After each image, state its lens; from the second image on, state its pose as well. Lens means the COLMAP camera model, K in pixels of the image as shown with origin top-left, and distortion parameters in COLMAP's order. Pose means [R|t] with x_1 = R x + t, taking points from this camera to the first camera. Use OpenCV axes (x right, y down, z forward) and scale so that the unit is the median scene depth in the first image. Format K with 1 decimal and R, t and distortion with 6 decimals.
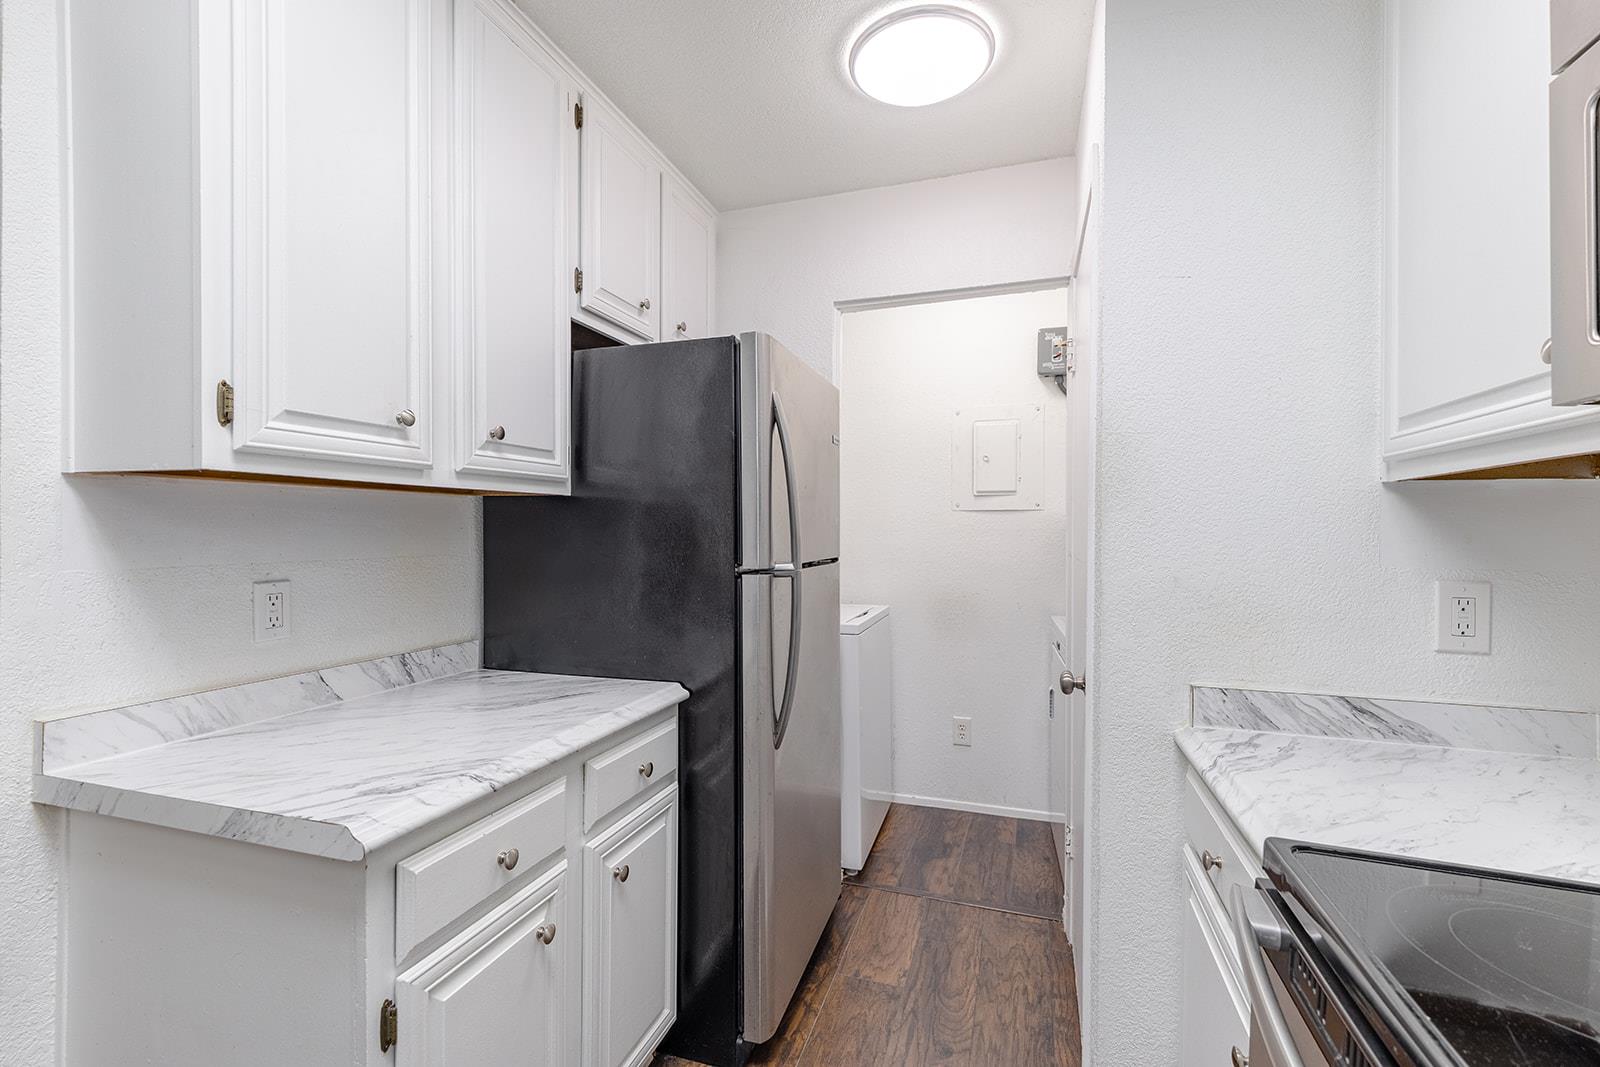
lens RADIAL K [[725.5, 0, 795.6], [0, 725.5, 537.8], [0, 0, 1]] dist [0.013600, -0.000239]
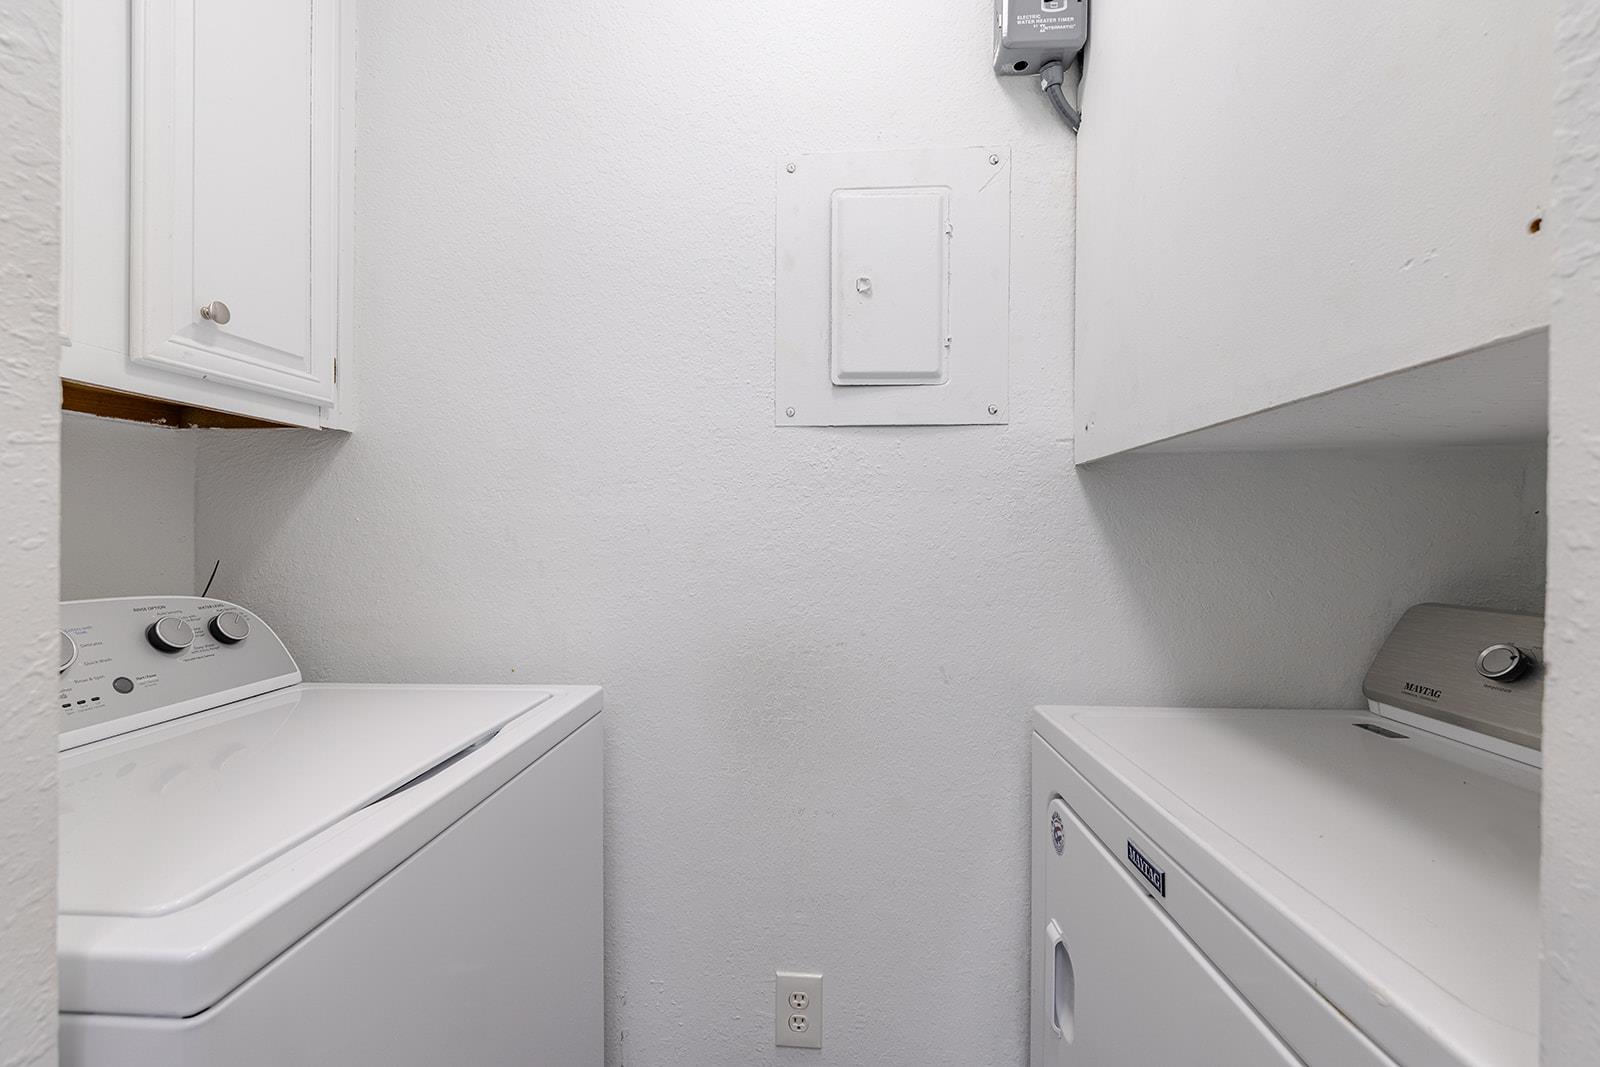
lens RADIAL K [[664.6, 0, 792.7], [0, 664.6, 534.7], [0, 0, 1]] dist [0.004266, -0.000075]
pose [[0.975785, 0.001544, 0.218725, 0.151656], [-0.002765, 0.999982, 0.005276, 0.018269], [-0.218713, -0.005753, 0.975772, 0.674328]]
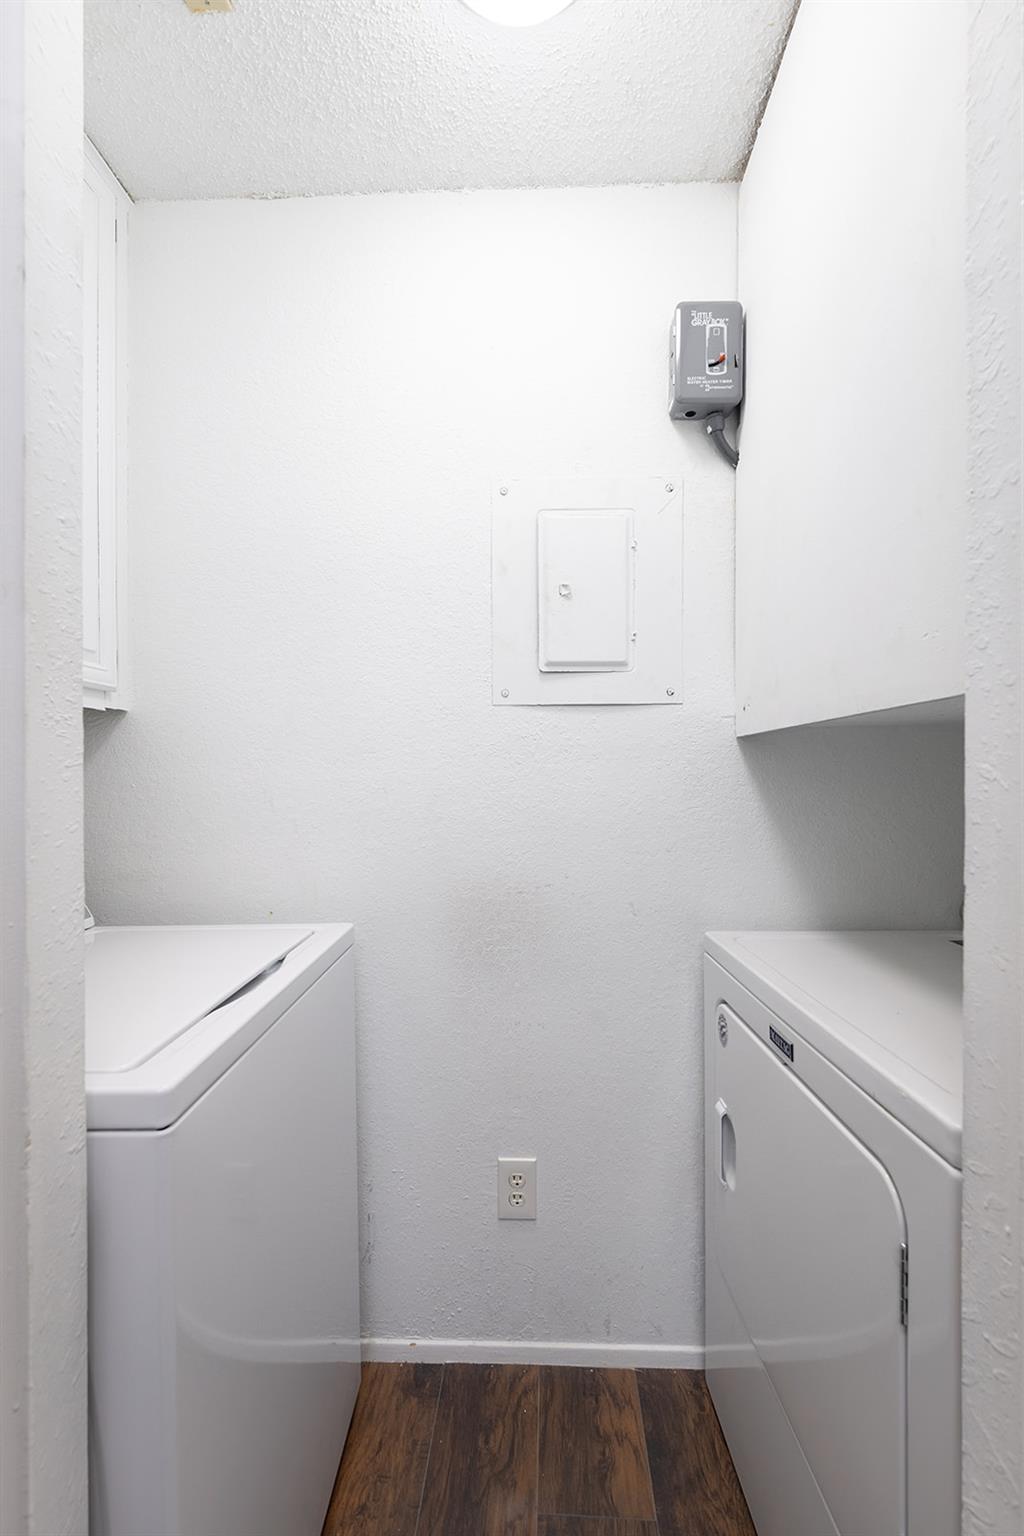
lens RADIAL K [[696.5, 0, 509.1], [0, 696.5, 775.7], [0, 0, 1]] dist [0.013600, -0.000239]
pose [[0.961886, -0.008055, 0.273331, 0.107501], [0.006193, 0.999951, 0.007677, 0.003998], [-0.273380, -0.005692, 0.961889, 0.588998]]
